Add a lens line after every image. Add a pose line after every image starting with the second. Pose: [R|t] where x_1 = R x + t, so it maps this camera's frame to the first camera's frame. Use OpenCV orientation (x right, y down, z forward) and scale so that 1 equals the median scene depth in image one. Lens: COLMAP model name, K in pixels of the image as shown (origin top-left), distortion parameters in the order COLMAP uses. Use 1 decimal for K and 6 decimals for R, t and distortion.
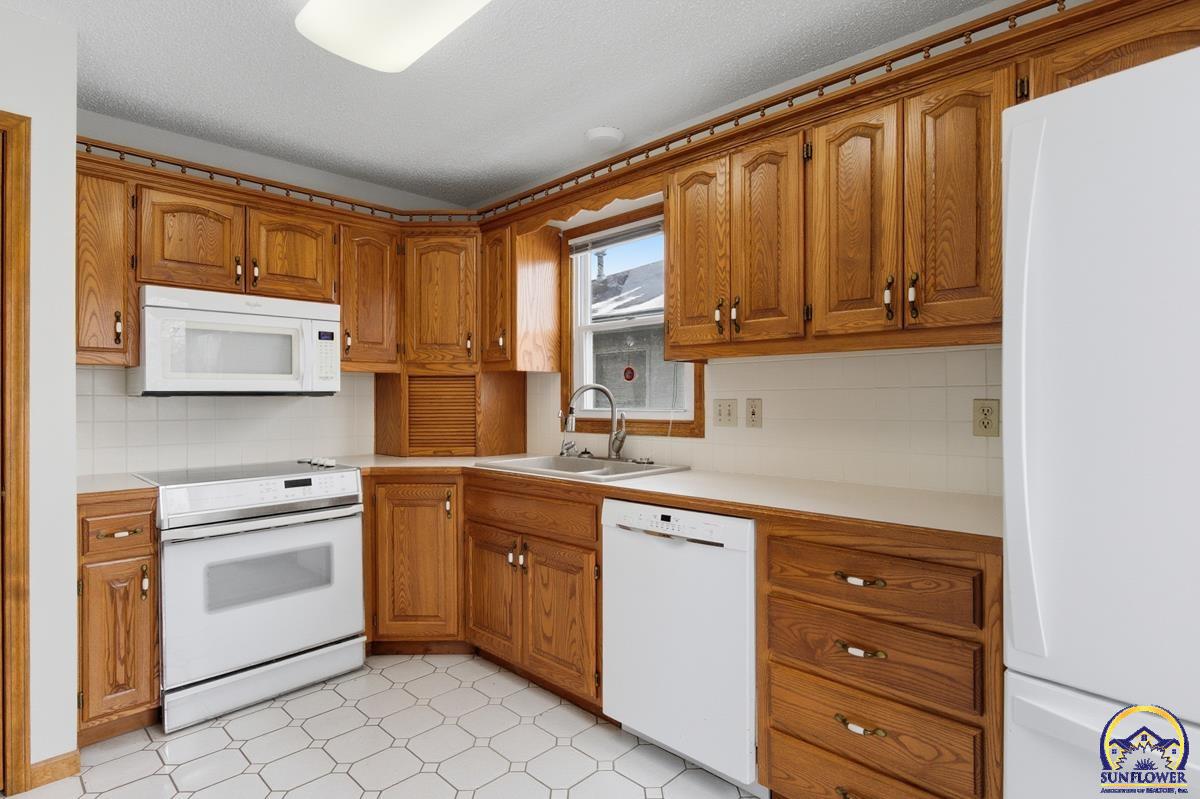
lens RADIAL K [[613.3, 0, 599.1], [0, 613.3, 398.7], [0, 0, 1]] dist [0.002213, 0.001153]
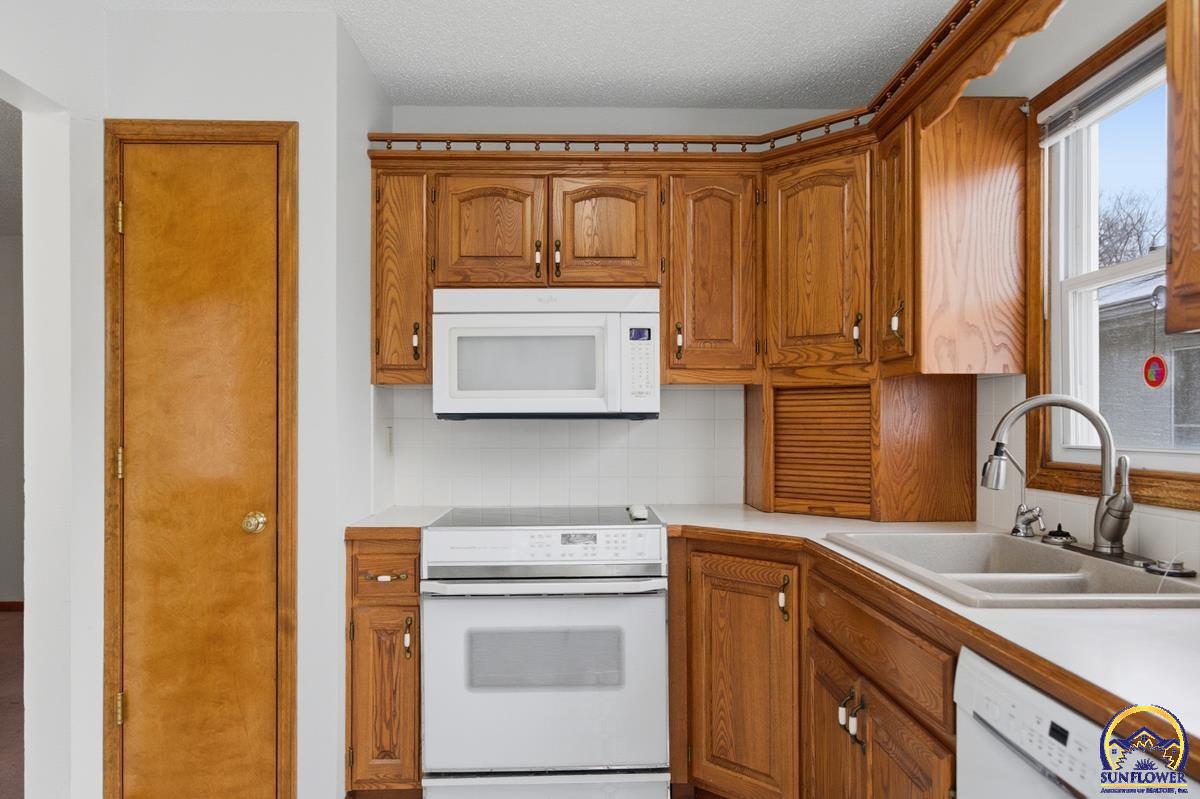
lens RADIAL K [[806.9, 0, 606.3], [0, 806.9, 419.1], [0, 0, 1]] dist [-0.007930, 0.004834]
pose [[0.719561, 0.000833, -0.694428, 0.180460], [-0.003290, 0.999992, -0.002210, -0.001880], [0.694421, 0.003875, 0.719559, 0.302567]]
